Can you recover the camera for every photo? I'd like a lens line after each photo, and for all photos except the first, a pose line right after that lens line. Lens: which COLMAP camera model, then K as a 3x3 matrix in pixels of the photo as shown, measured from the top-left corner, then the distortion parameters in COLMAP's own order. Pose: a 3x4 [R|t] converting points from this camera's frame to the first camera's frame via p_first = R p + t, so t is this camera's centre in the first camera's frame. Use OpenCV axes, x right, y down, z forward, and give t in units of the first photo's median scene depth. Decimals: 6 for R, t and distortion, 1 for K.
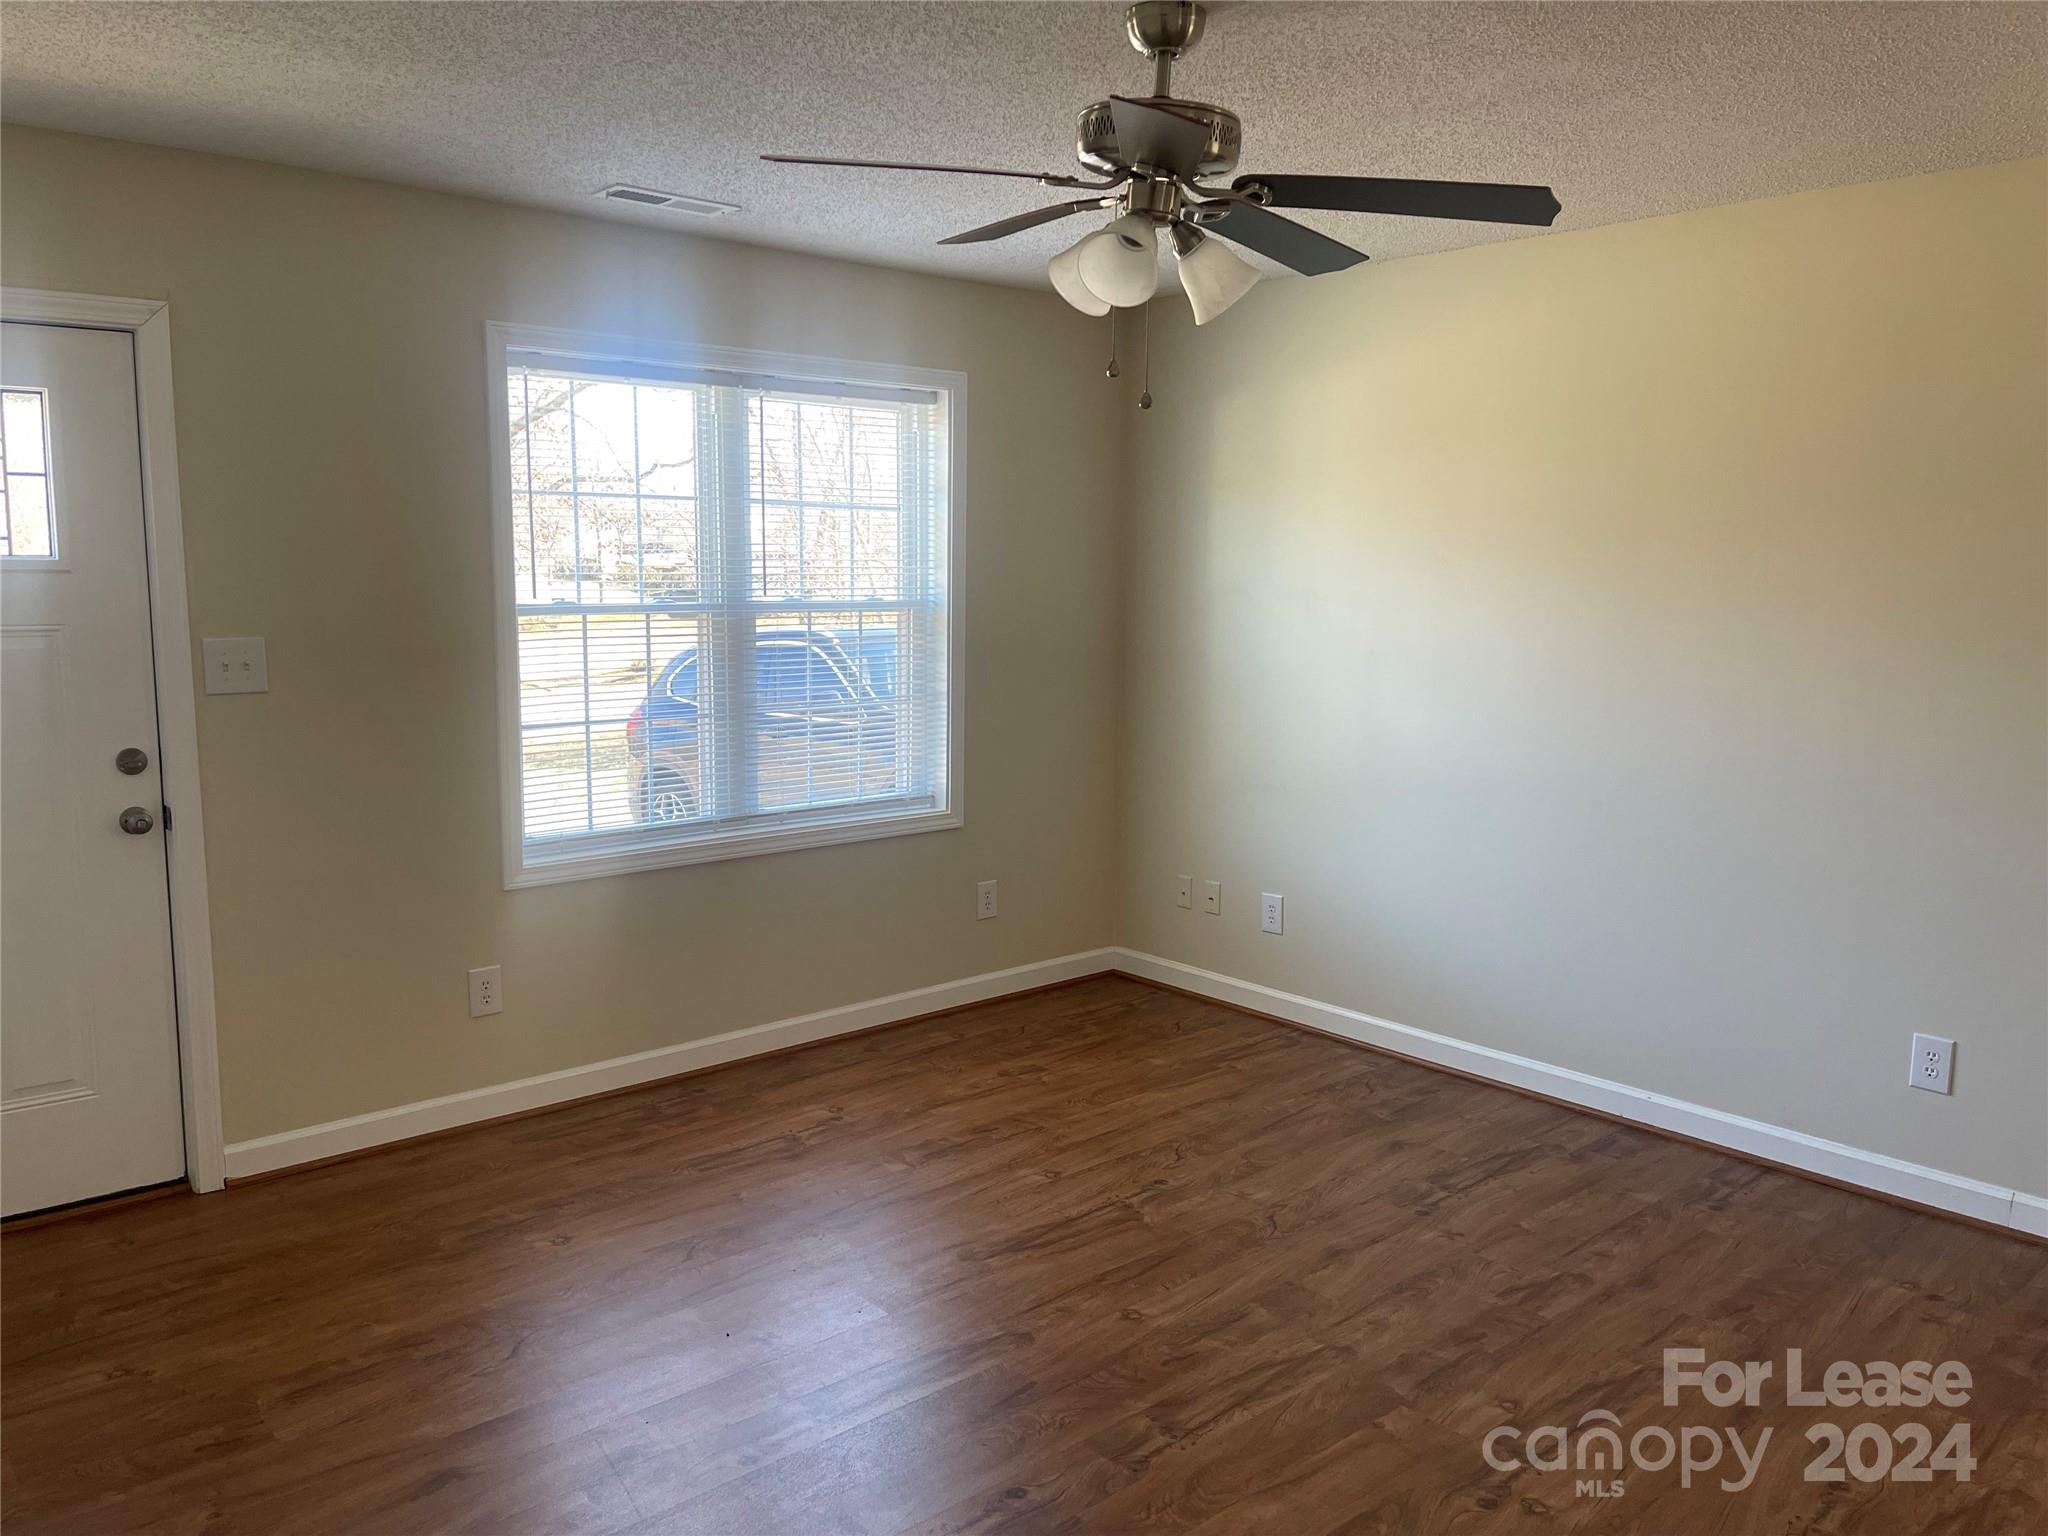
lens RADIAL K [[1562.9, 0, 1022.4], [0, 1562.9, 776.3], [0, 0, 1]] dist [0.070825, -0.090916]
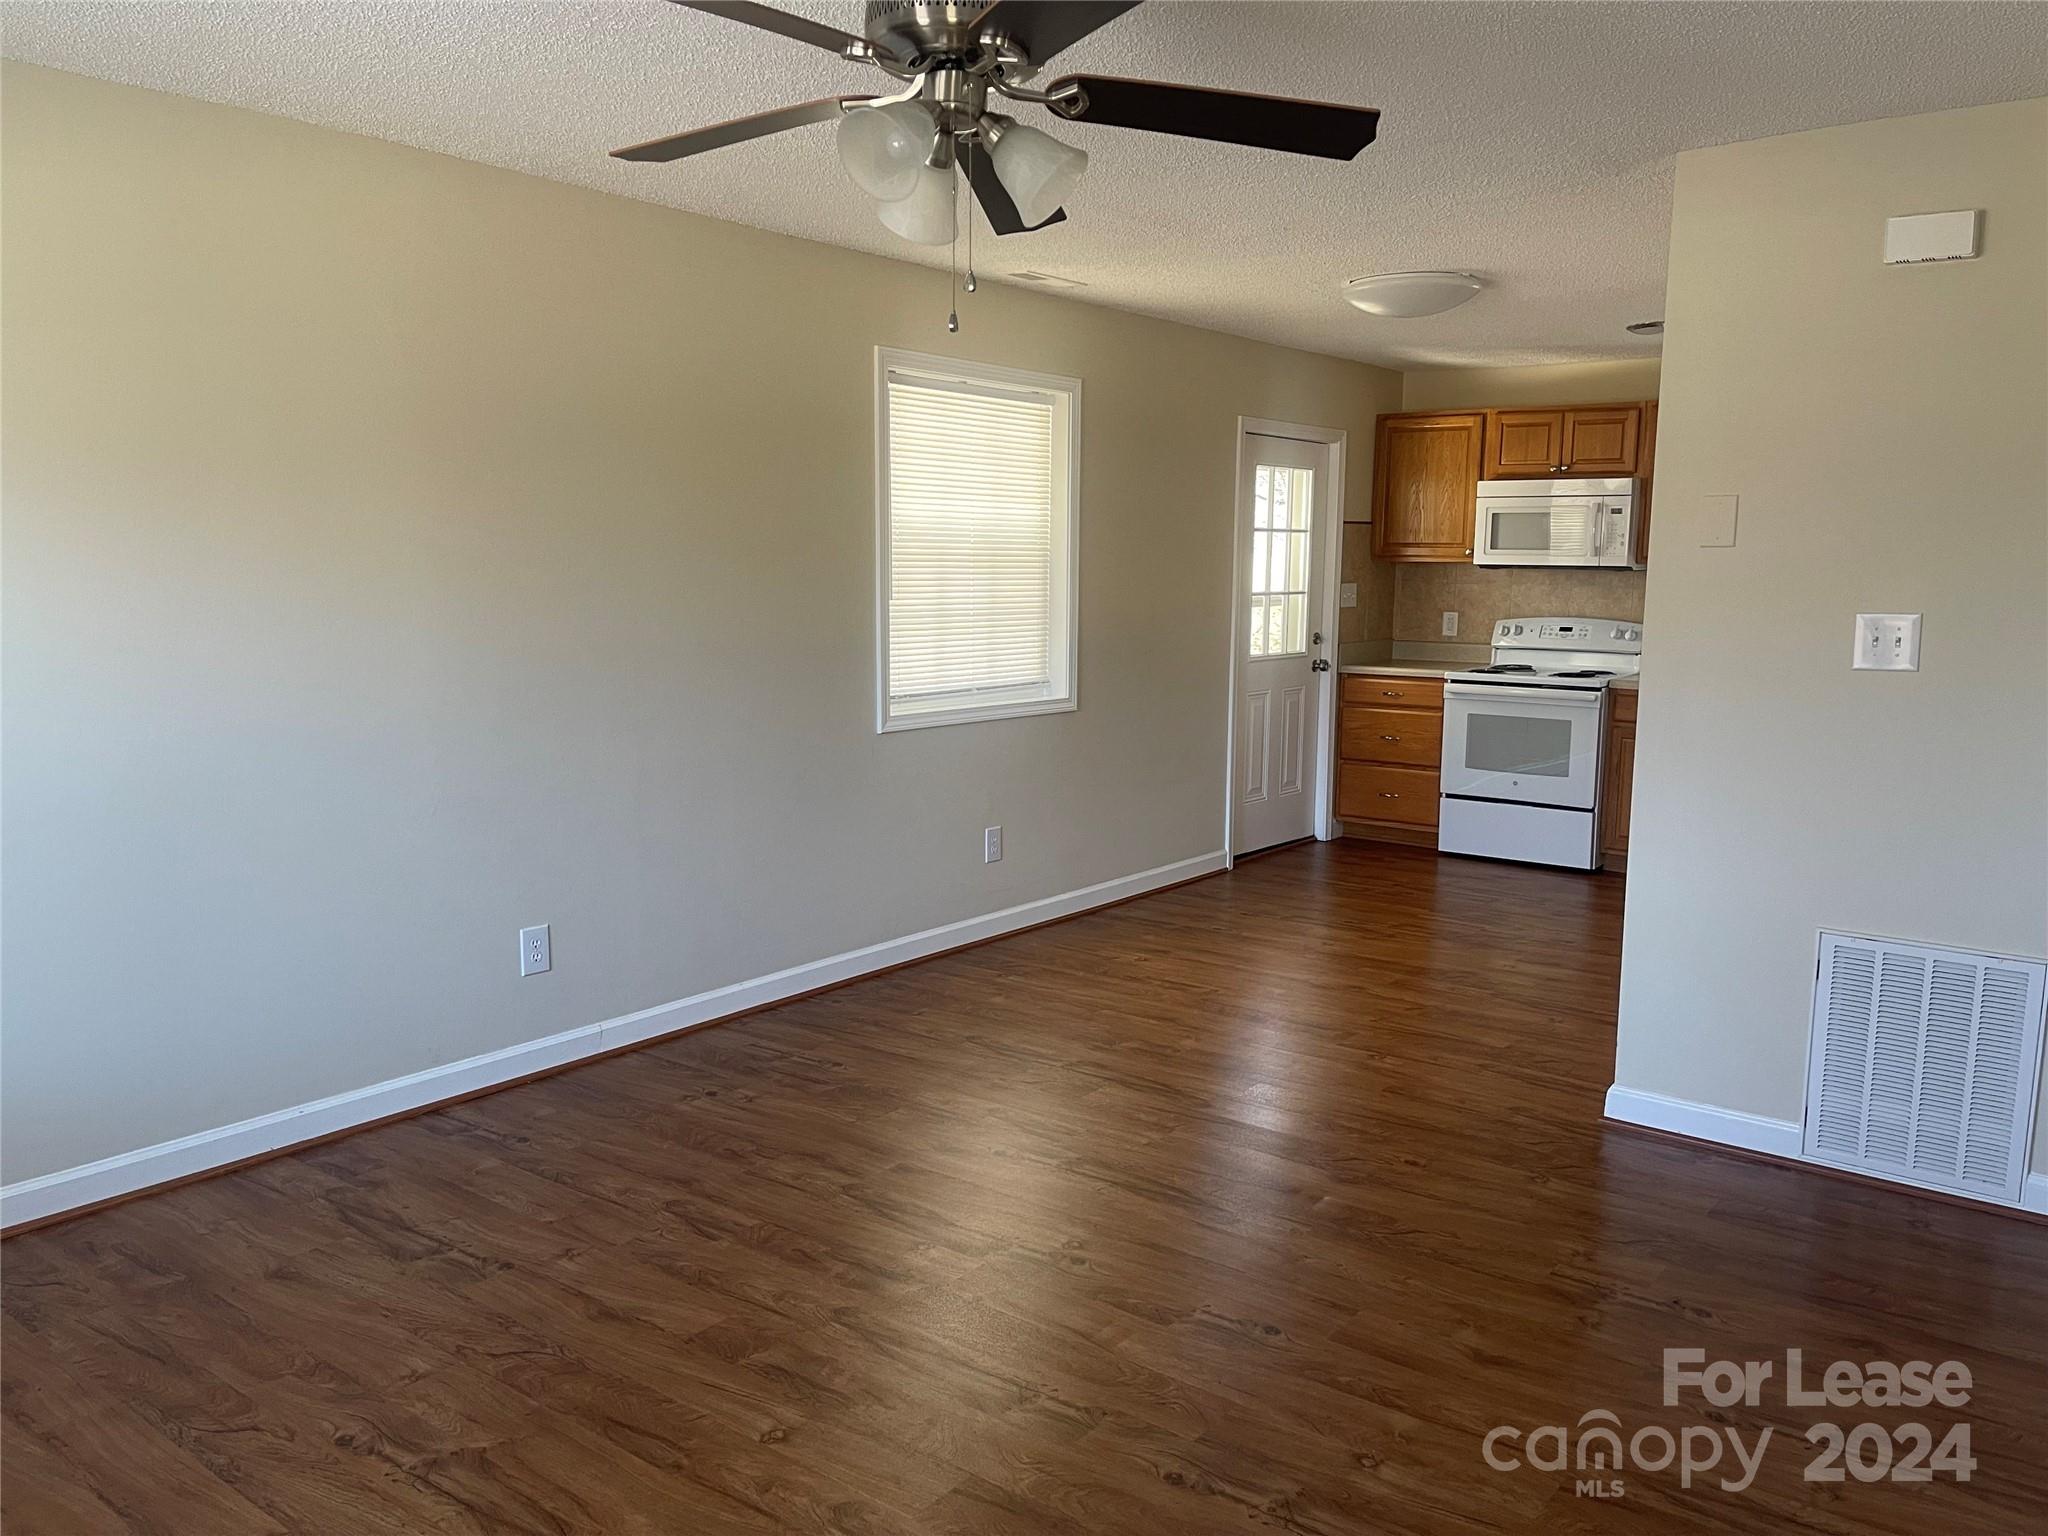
lens RADIAL K [[1562.9, 0, 1020.0], [0, 1562.9, 769.1], [0, 0, 1]] dist [0.070825, -0.090916]
pose [[-0.181190, -0.146547, 0.972468, -0.557284], [0.123960, 0.977545, 0.170408, -0.095056], [-0.975605, 0.151423, -0.158955, 0.762985]]
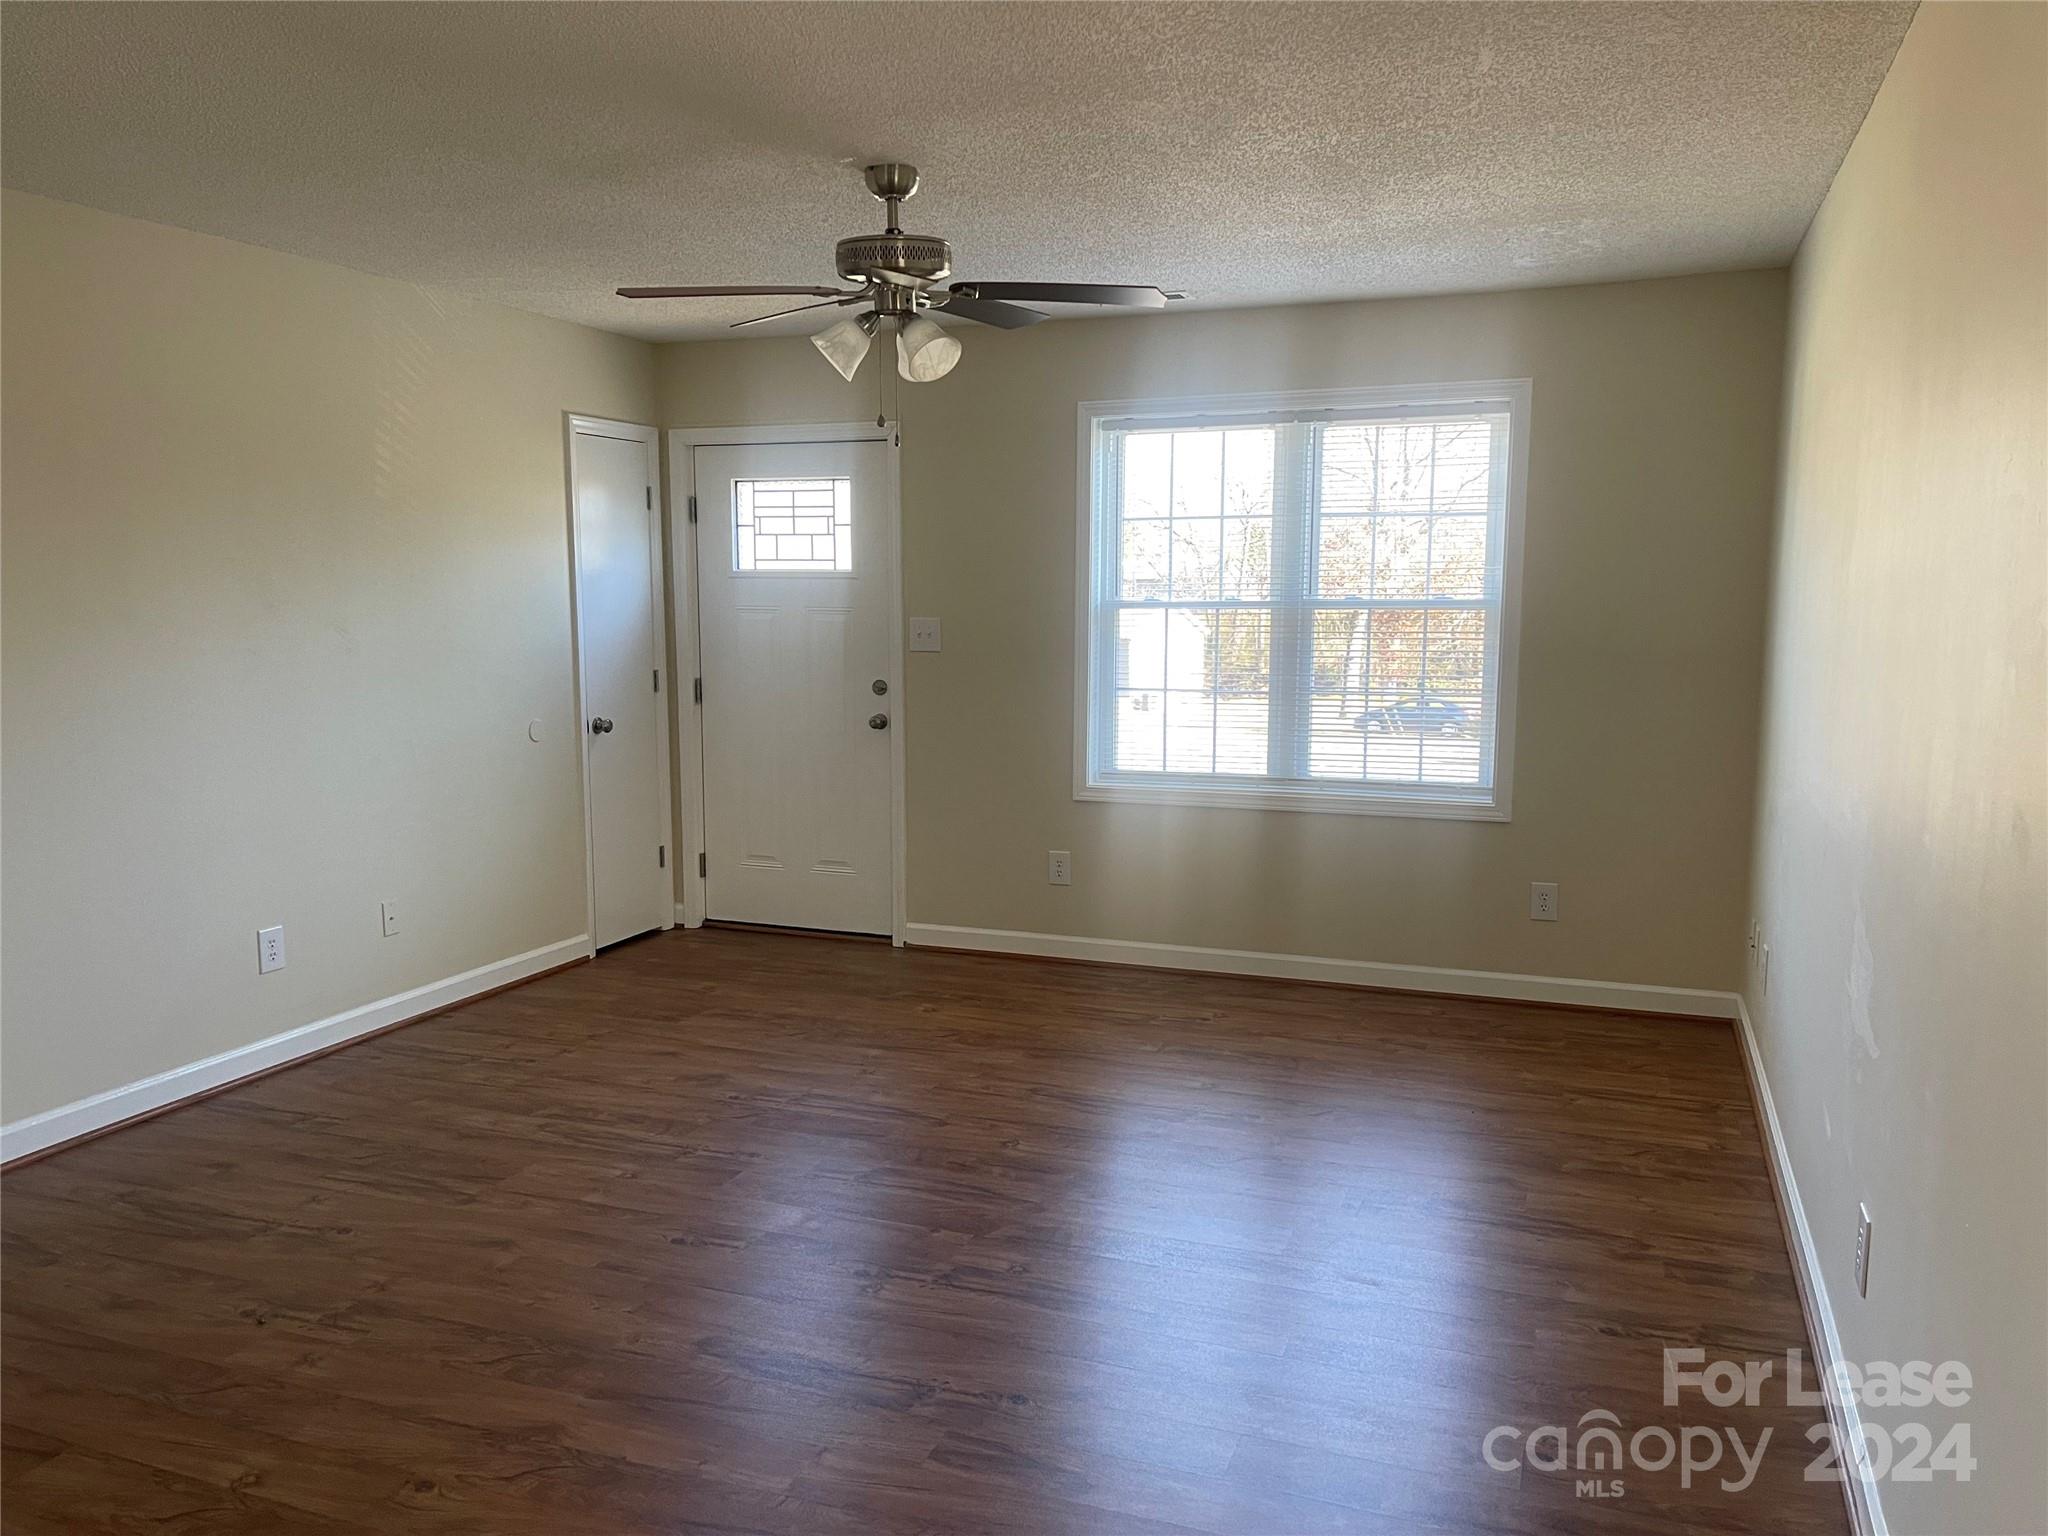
lens RADIAL K [[1562.9, 0, 1012.8], [0, 1562.9, 776.8], [0, 0, 1]] dist [0.070825, -0.090916]
pose [[0.456407, 0.100810, -0.884042, 0.935935], [-0.116038, 0.991819, 0.053193, -0.018220], [0.882172, 0.078305, 0.464372, 0.307166]]
